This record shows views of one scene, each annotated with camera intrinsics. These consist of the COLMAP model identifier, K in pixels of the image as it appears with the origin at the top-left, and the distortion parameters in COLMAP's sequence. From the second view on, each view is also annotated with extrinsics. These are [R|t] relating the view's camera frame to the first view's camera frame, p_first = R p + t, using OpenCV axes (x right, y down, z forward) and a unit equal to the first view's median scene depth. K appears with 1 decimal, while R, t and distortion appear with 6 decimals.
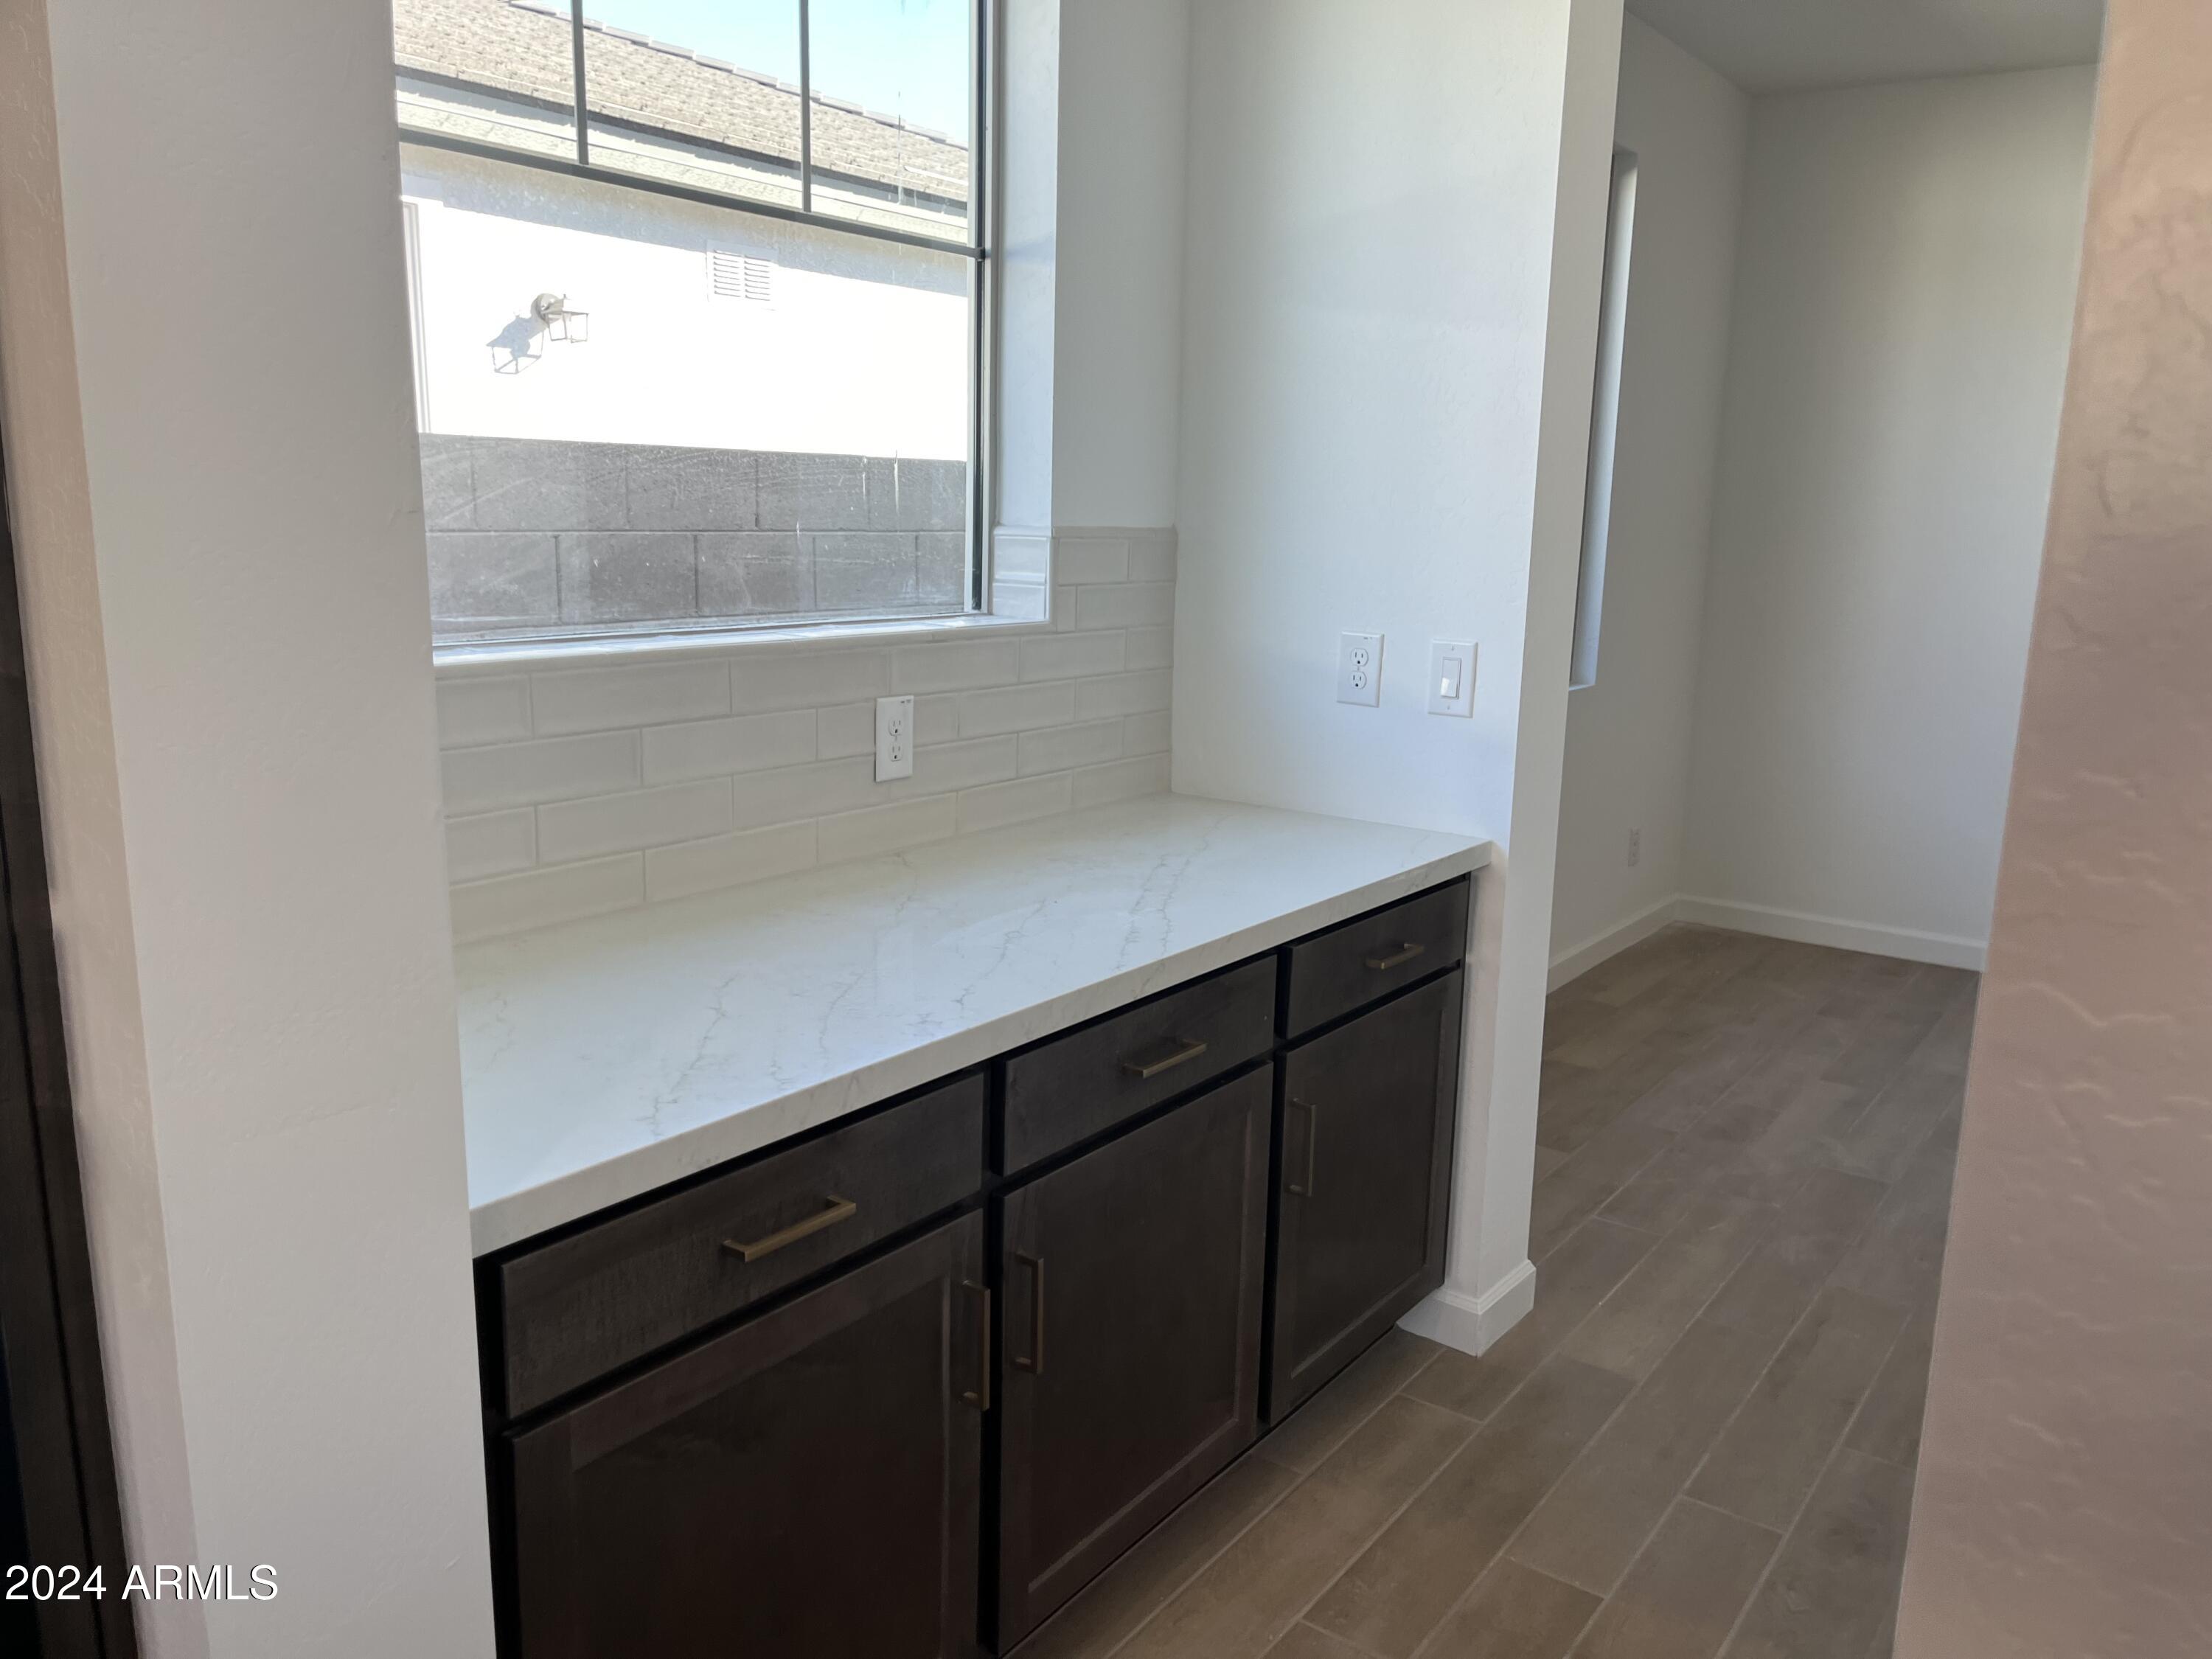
lens RADIAL K [[1690.1, 0, 1107.4], [0, 1690.1, 833.1], [0, 0, 1]] dist [0.055035, -0.007900]
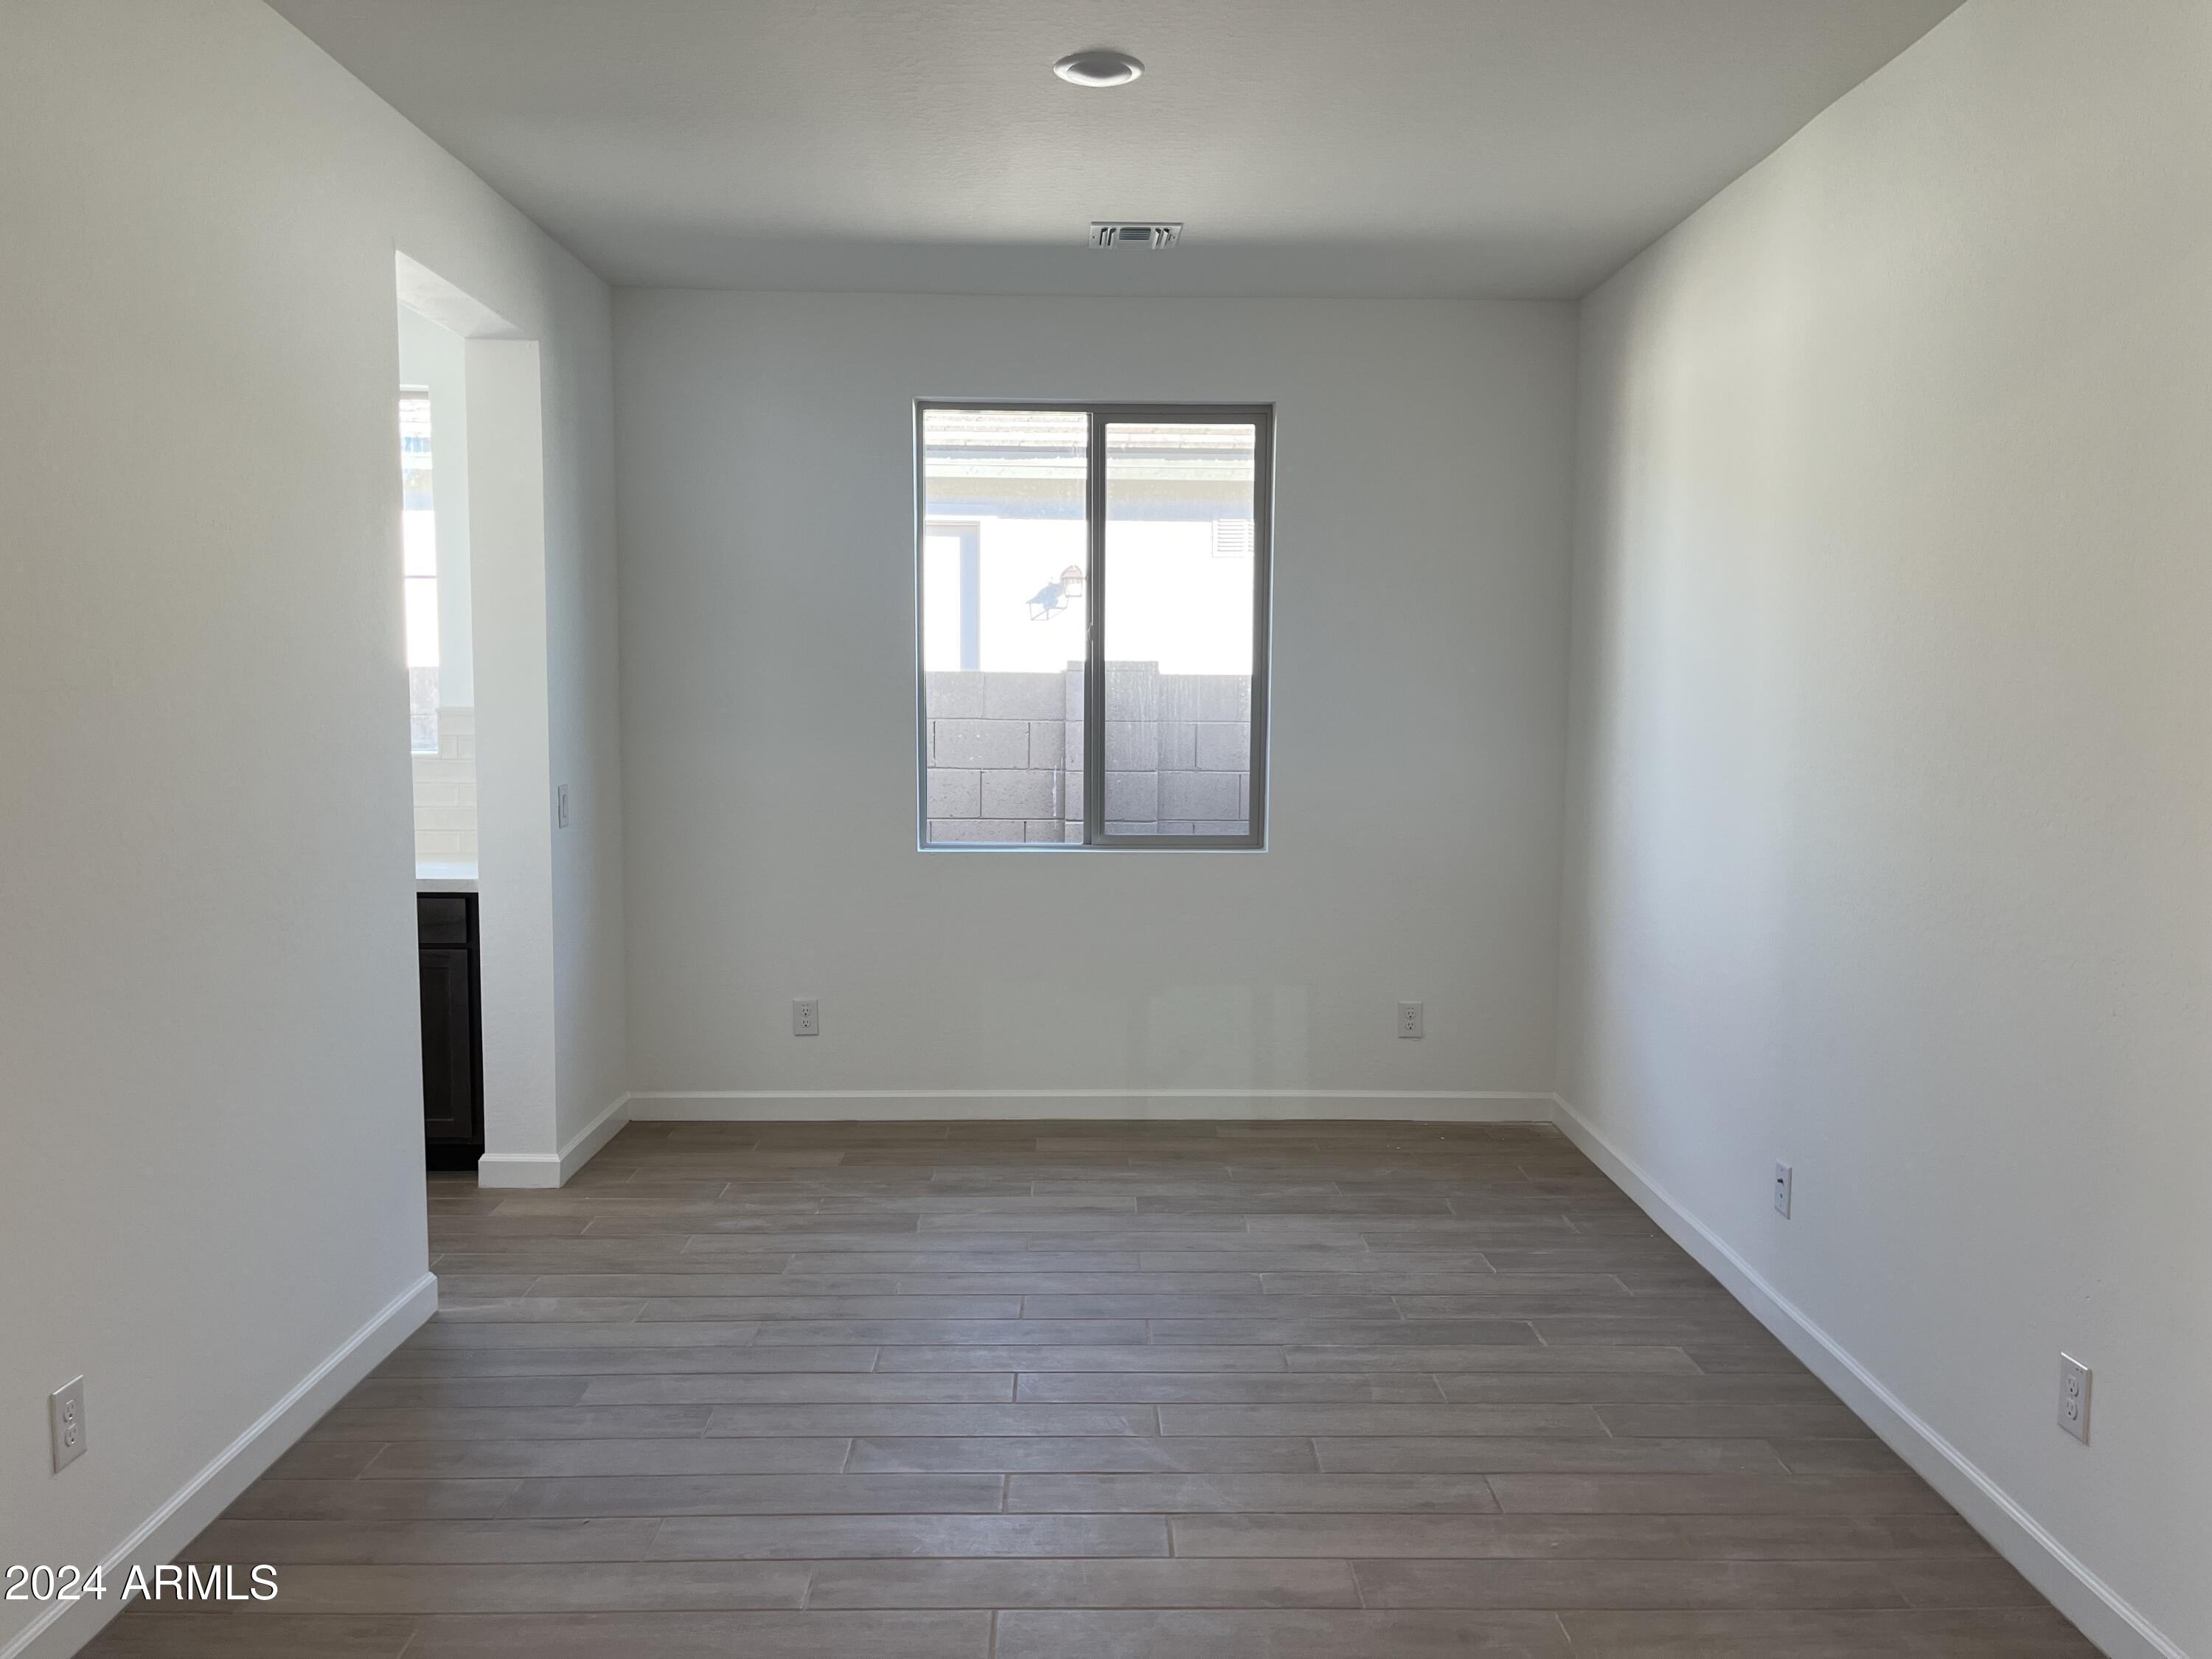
lens RADIAL K [[1690.1, 0, 1109.3], [0, 1690.1, 830.8], [0, 0, 1]] dist [0.055035, -0.007900]
pose [[0.599168, 0.050657, -0.799019, 0.881625], [-0.150759, 0.987282, -0.050458, -0.023473], [0.786301, 0.150692, 0.599185, 0.195246]]
